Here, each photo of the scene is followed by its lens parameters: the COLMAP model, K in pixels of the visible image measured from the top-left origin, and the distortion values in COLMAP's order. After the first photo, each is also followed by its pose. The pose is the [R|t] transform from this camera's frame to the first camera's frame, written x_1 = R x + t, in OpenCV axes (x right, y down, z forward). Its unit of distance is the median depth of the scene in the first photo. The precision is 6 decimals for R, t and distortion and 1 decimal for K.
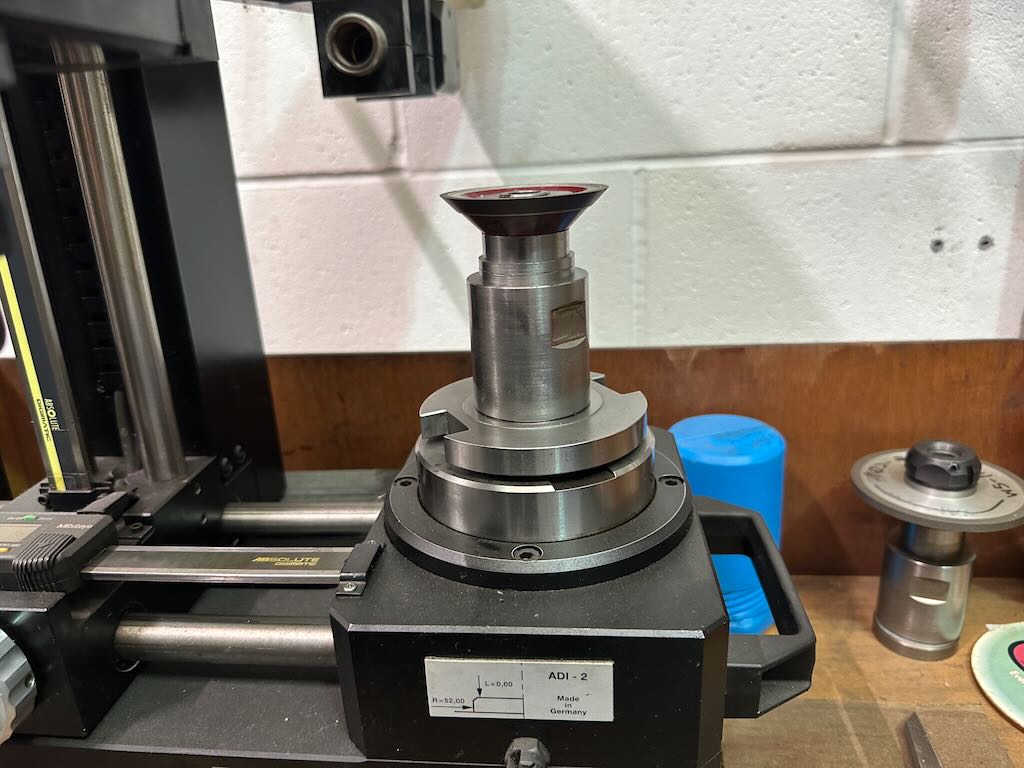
lens RADIAL K [[761.8, 0, 500.5], [0, 761.8, 386.7], [0, 0, 1]] dist [-0.017007, 0.001406]
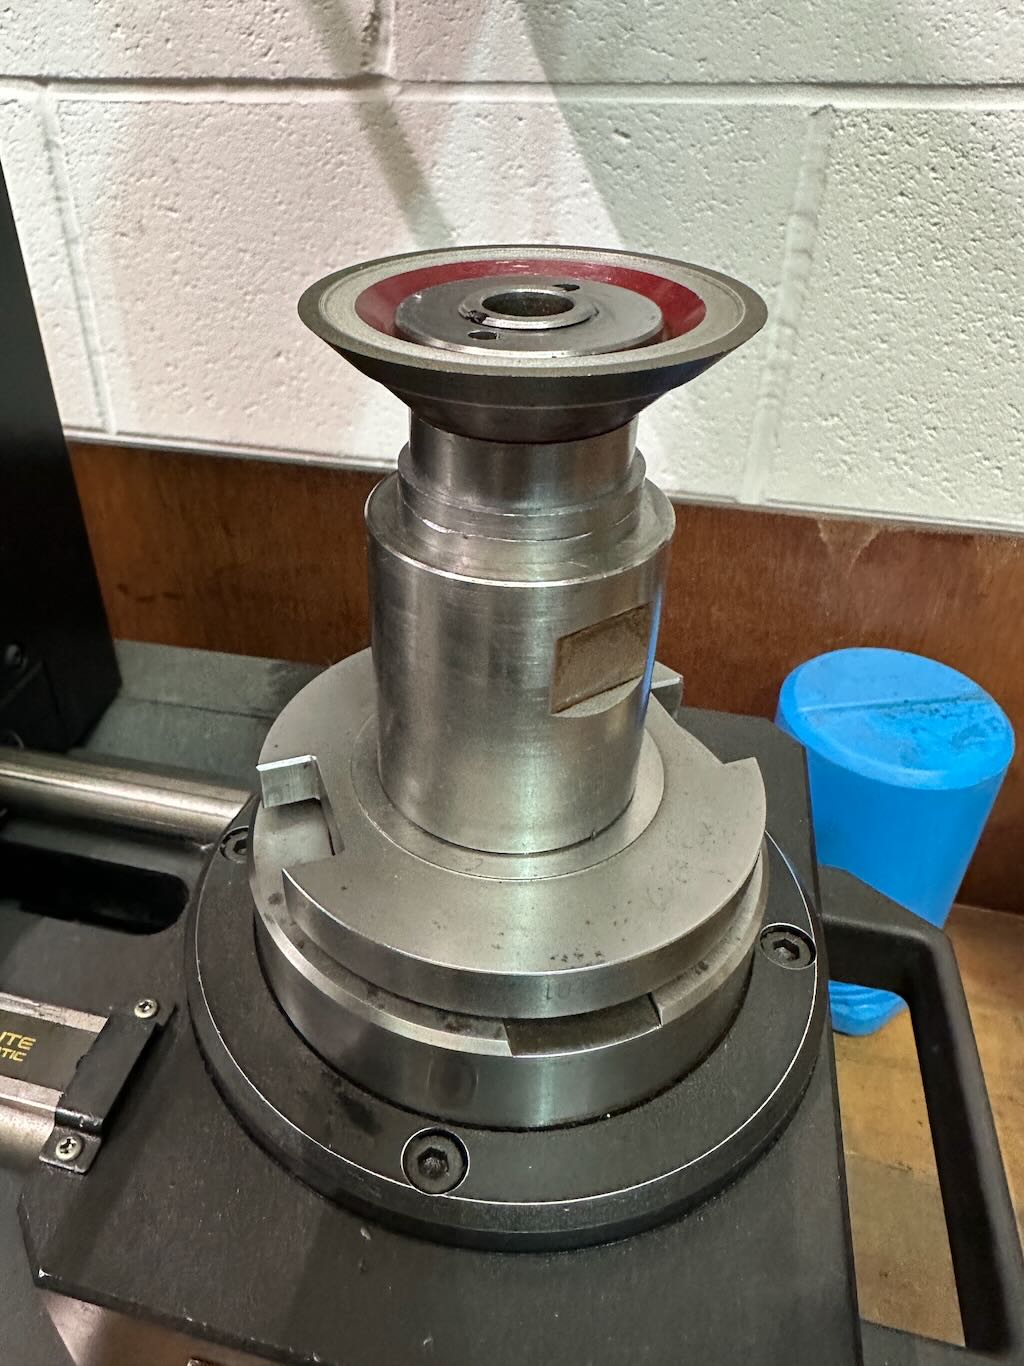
lens RADIAL K [[1010.9, 0, 415.5], [0, 1010.9, 659.0], [0, 0, 1]] dist [-0.094780, 0.094361]
pose [[0.987414, 0.118306, -0.104963, 0.028143], [-0.083922, 0.954454, 0.286312, -0.130568], [0.134054, -0.273900, 0.952370, 0.286317]]
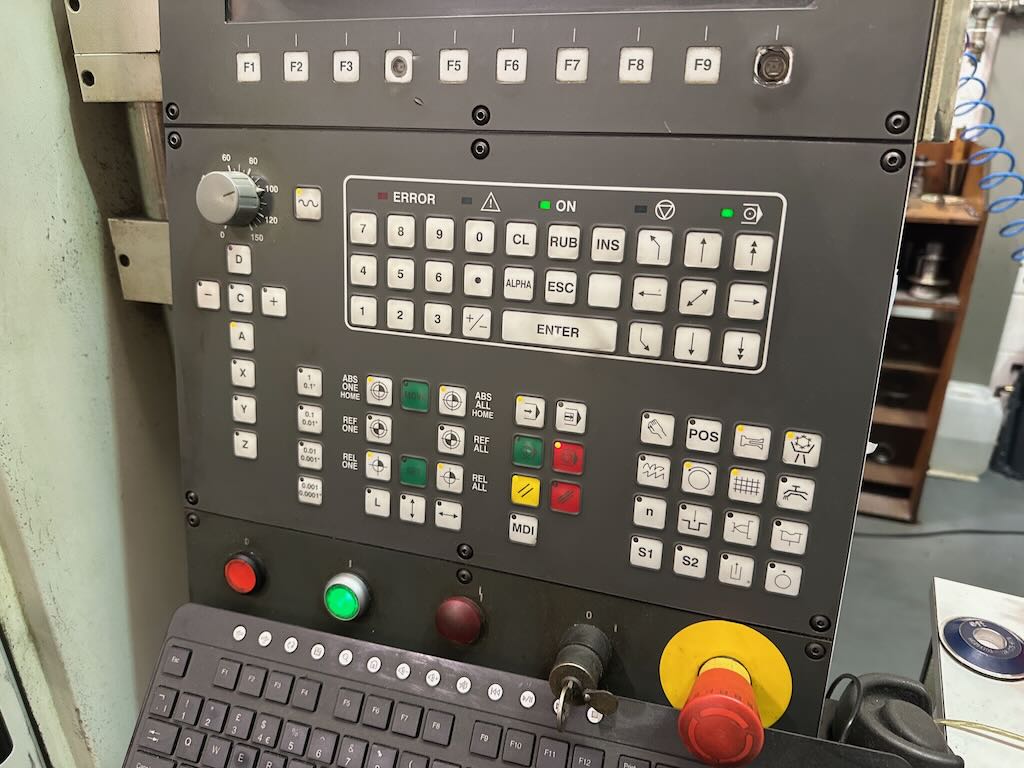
lens RADIAL K [[734.8, 0, 507.9], [0, 734.8, 384.3], [0, 0, 1]] dist [0.087348, -0.143054]
pose [[0.967534, 0.134248, -0.214137, -0.825205], [-0.113554, 0.987836, 0.106229, 1.312953], [0.225794, -0.078464, 0.971010, -4.424046]]
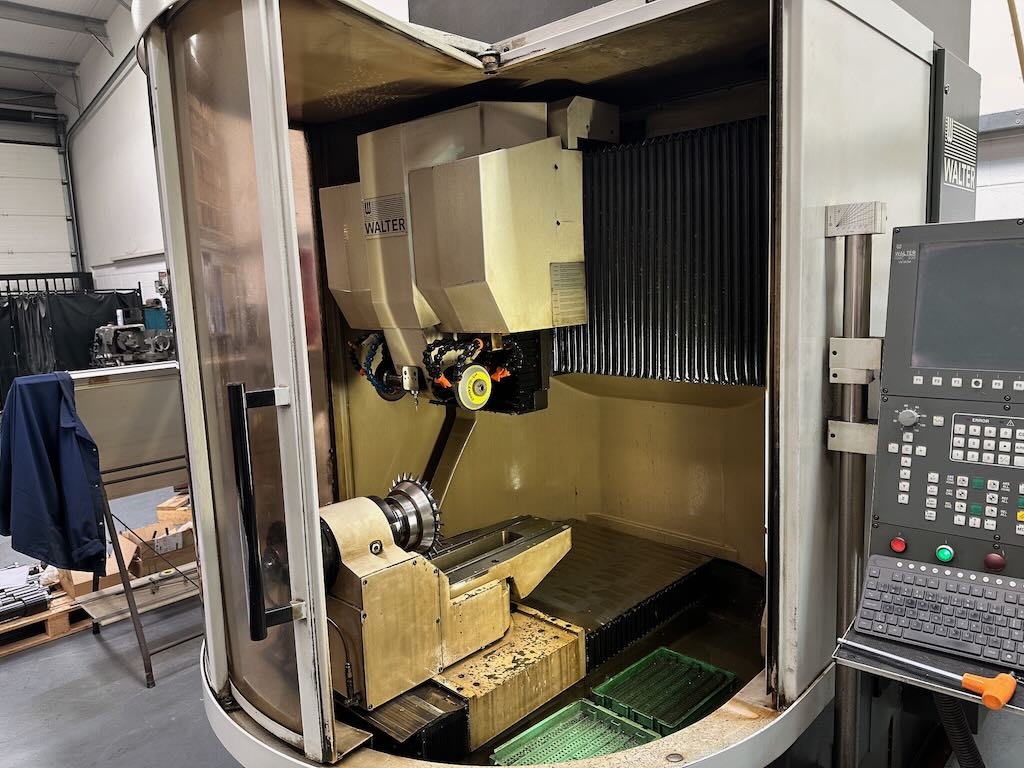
lens RADIAL K [[741.6, 0, 498.0], [0, 741.6, 380.3], [0, 0, 1]] dist [0.056617, -0.075442]
pose [[0.794170, 0.094445, -0.600312, -0.898998], [-0.185629, 0.978336, -0.091654, 1.628211], [0.578651, 0.184224, 0.794497, -6.755879]]
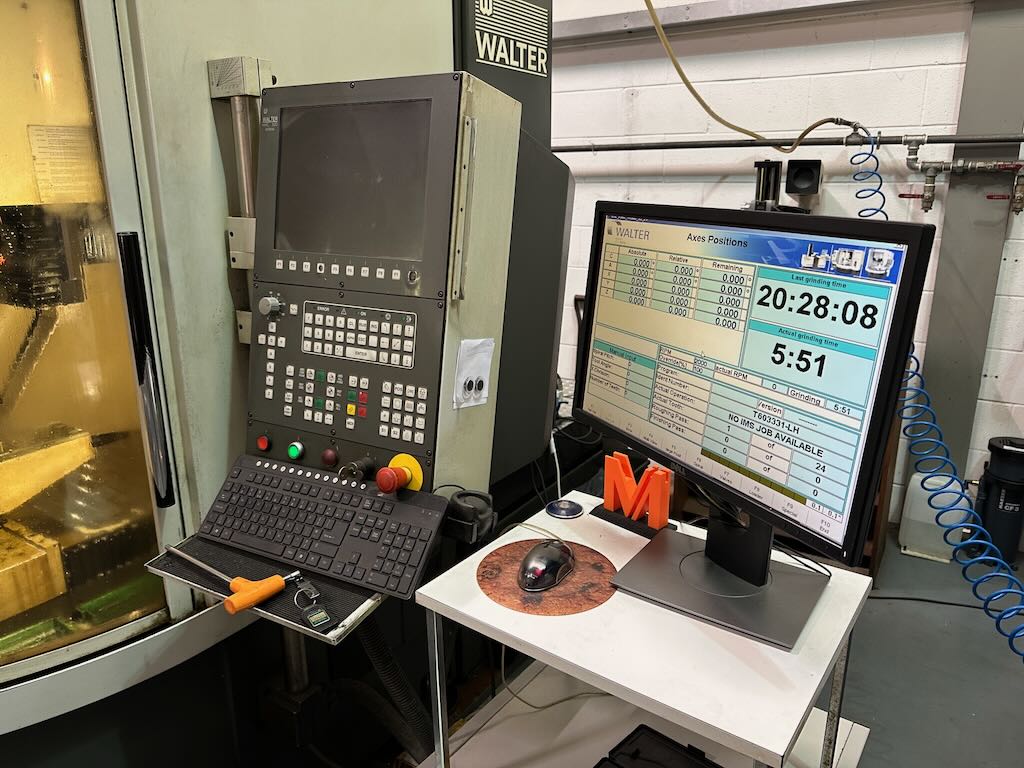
lens RADIAL K [[733.1, 0, 528.9], [0, 733.1, 384.4], [0, 0, 1]] dist [0.088653, -0.138917]
pose [[0.905244, 0.159486, -0.393824, 0.473448], [-0.171913, 0.985105, 0.003777, 1.328896], [0.388560, 0.064284, 0.919178, -5.594025]]
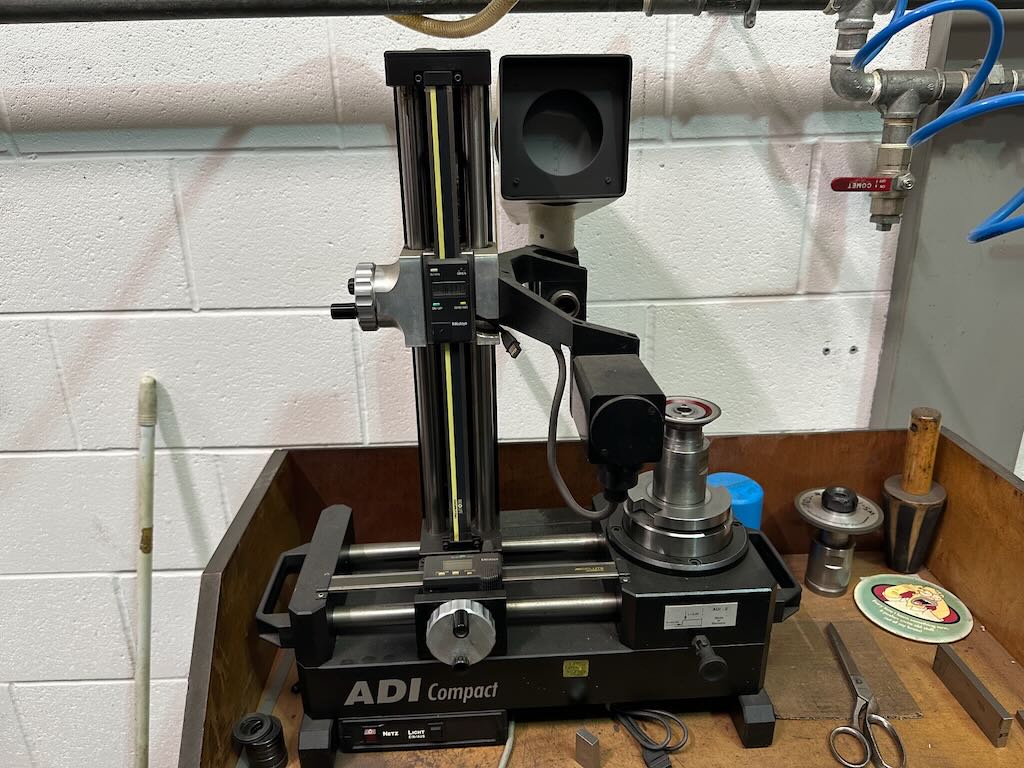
lens RADIAL K [[734.8, 0, 507.9], [0, 734.8, 384.3], [0, 0, 1]] dist [0.087348, -0.143054]
pose [[0.987653, -0.023246, 0.154922, -0.513004], [0.018847, 0.999378, 0.029803, -0.244095], [-0.155518, -0.026515, 0.987477, -0.703881]]
